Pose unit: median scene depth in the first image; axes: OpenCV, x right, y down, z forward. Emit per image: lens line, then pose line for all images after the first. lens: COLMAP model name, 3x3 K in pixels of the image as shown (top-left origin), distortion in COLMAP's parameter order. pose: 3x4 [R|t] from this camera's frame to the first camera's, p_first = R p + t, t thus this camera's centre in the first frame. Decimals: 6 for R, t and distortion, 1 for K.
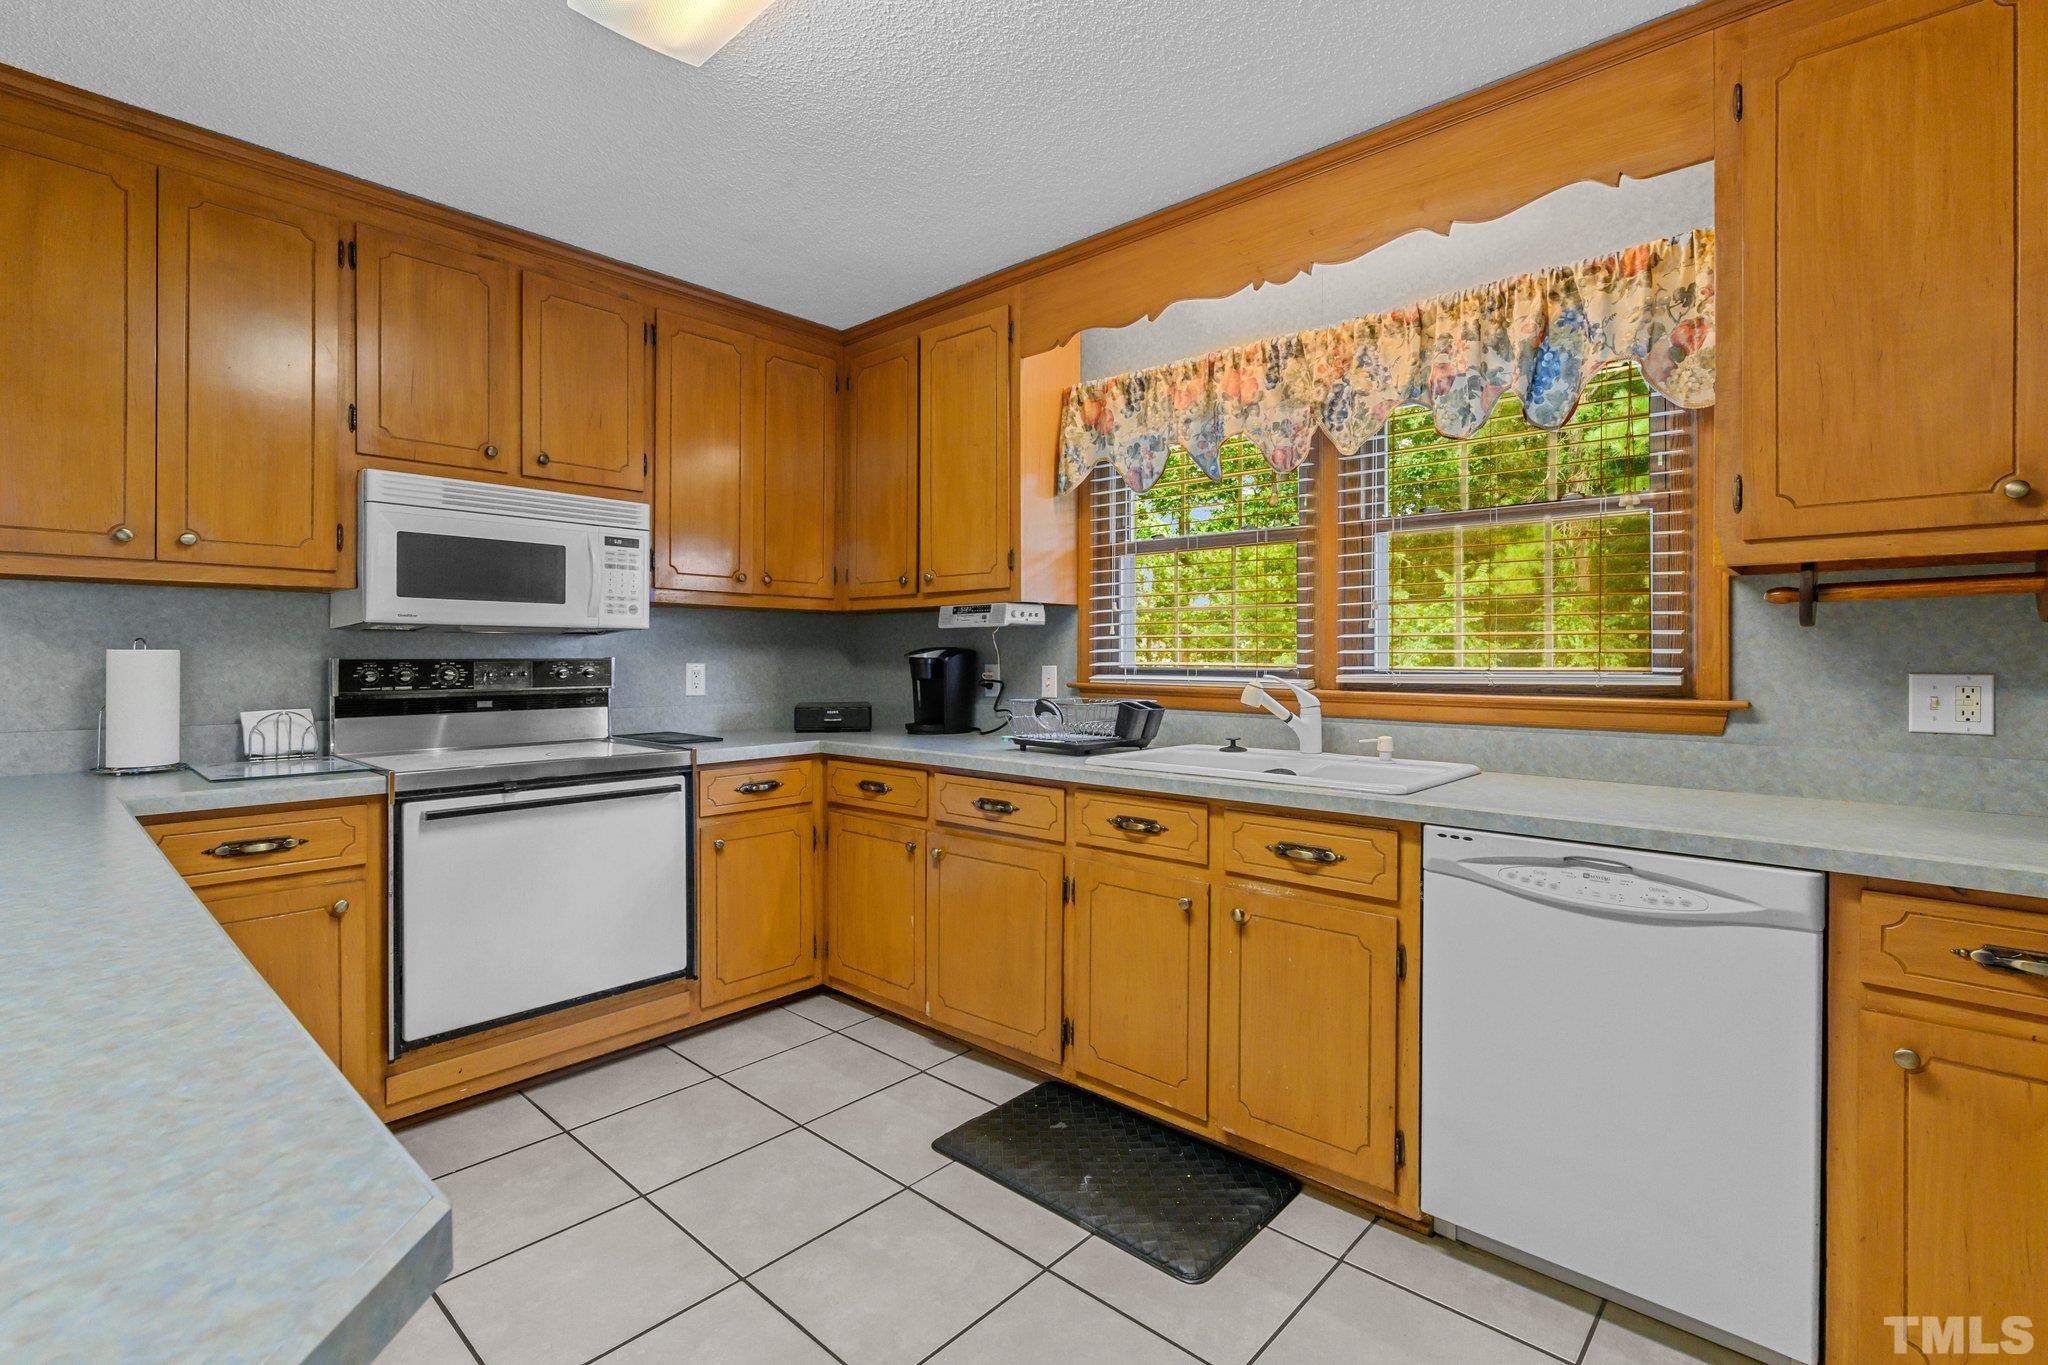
lens RADIAL K [[927.0, 0, 1023.2], [0, 927.0, 665.7], [0, 0, 1]] dist [-0.000476, -0.000100]
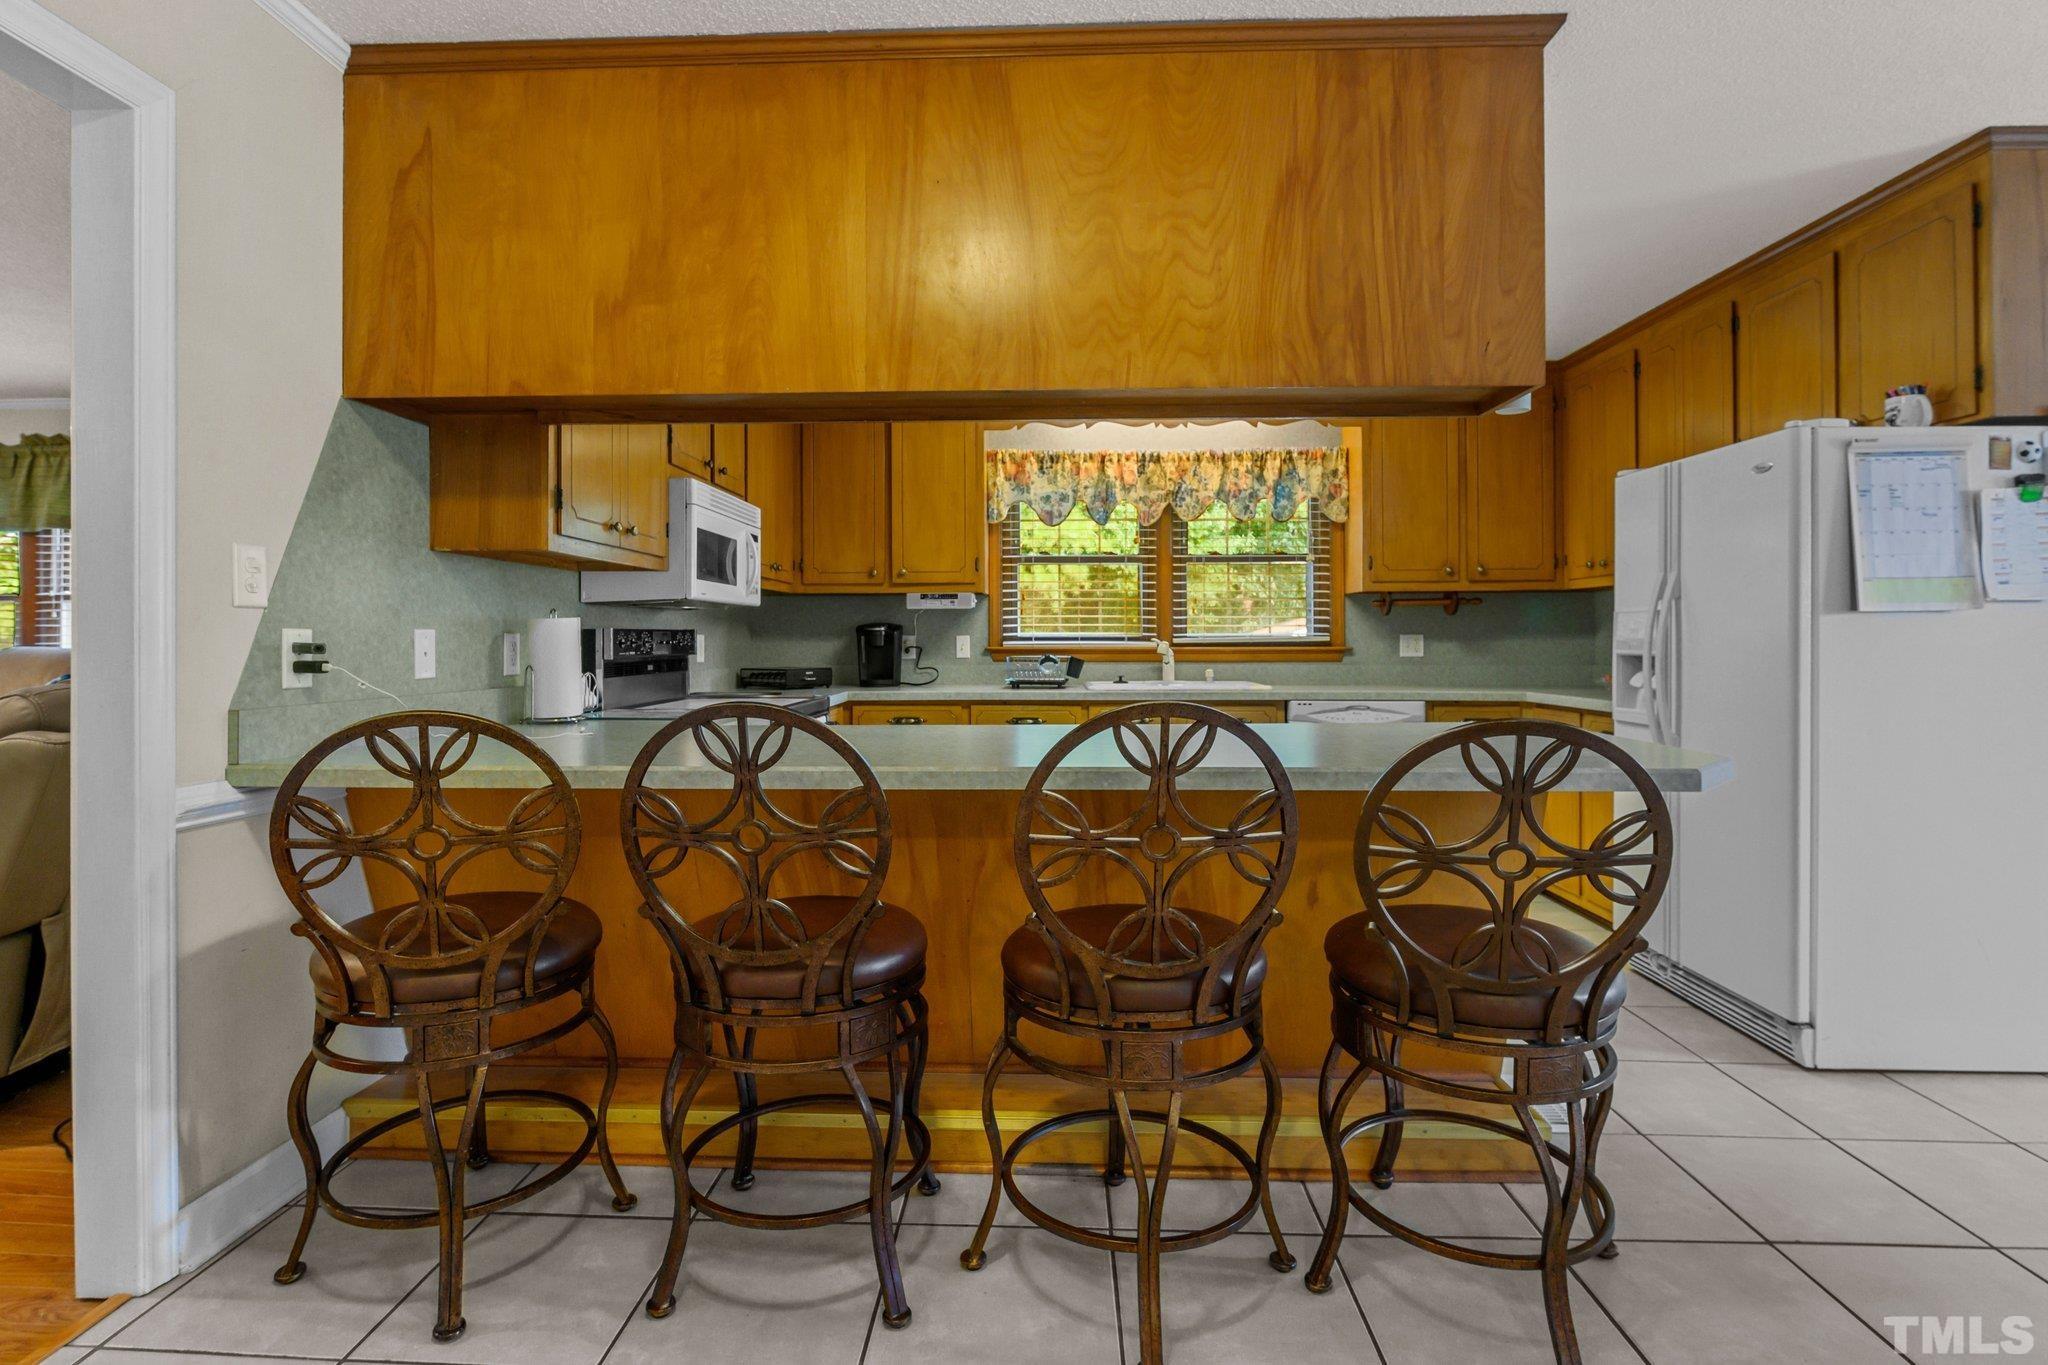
lens RADIAL K [[997.1, 0, 1009.4], [0, 997.1, 644.6], [0, 0, 1]] dist [-0.001902, -0.000066]
pose [[0.769948, -0.007634, 0.638062, -1.196864], [0.010303, 0.999947, -0.000468, 0.020049], [-0.638024, 0.006935, 0.769985, -0.321703]]
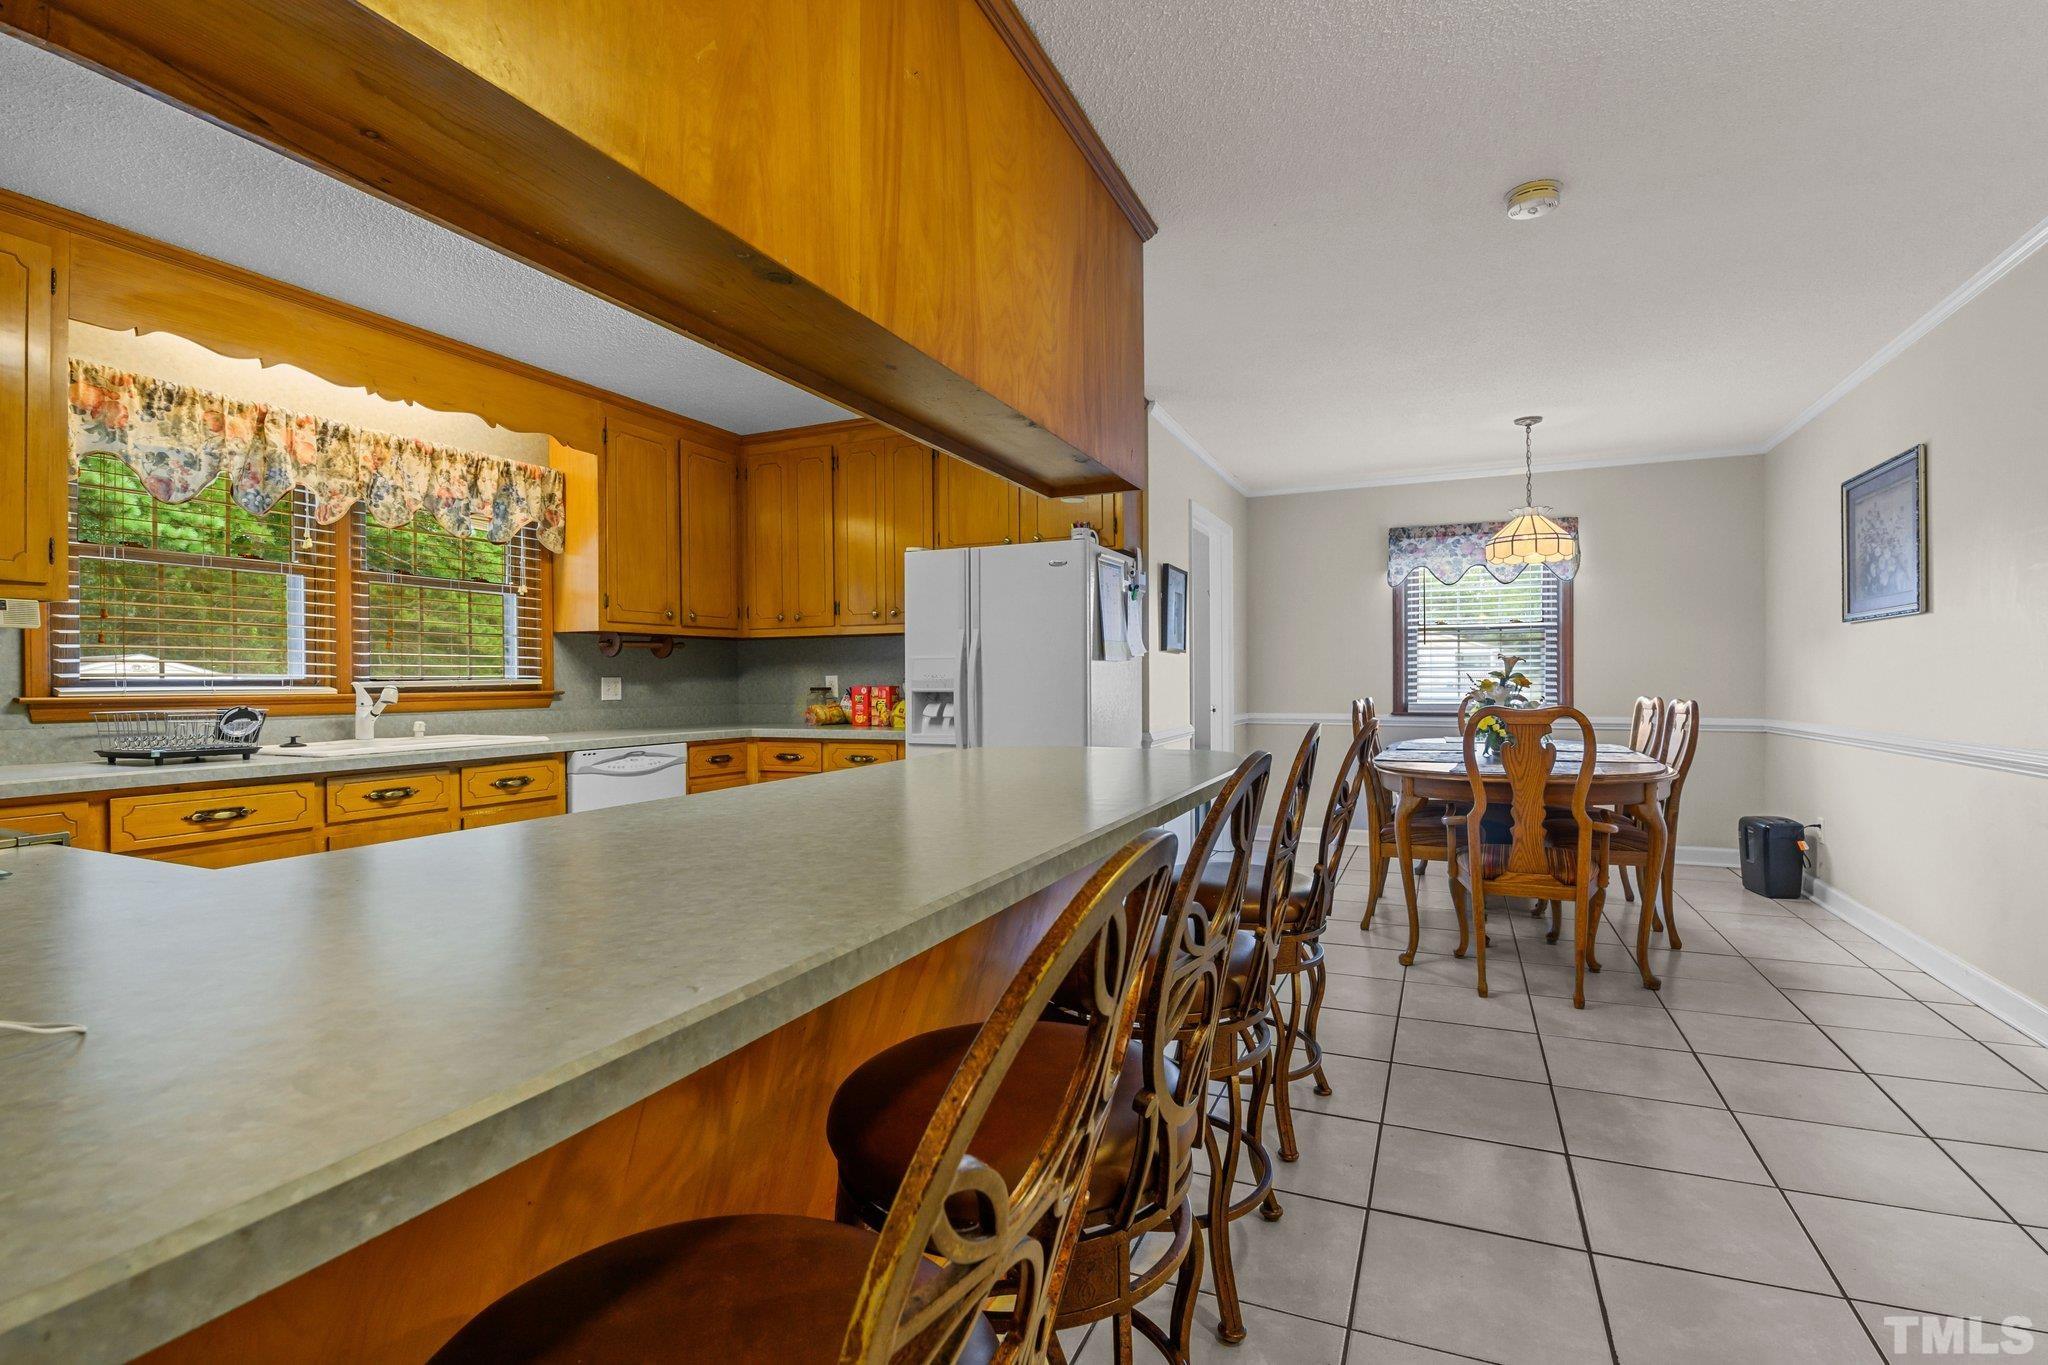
lens RADIAL K [[935.8, 0, 1026.3], [0, 935.8, 686.4], [0, 0, 1]] dist [-0.001426, -0.015402]
pose [[-0.313721, -0.007723, 0.949484, -1.295024], [0.014371, 0.999814, 0.012881, 0.013385], [-0.949407, 0.017686, -0.313551, 0.507799]]
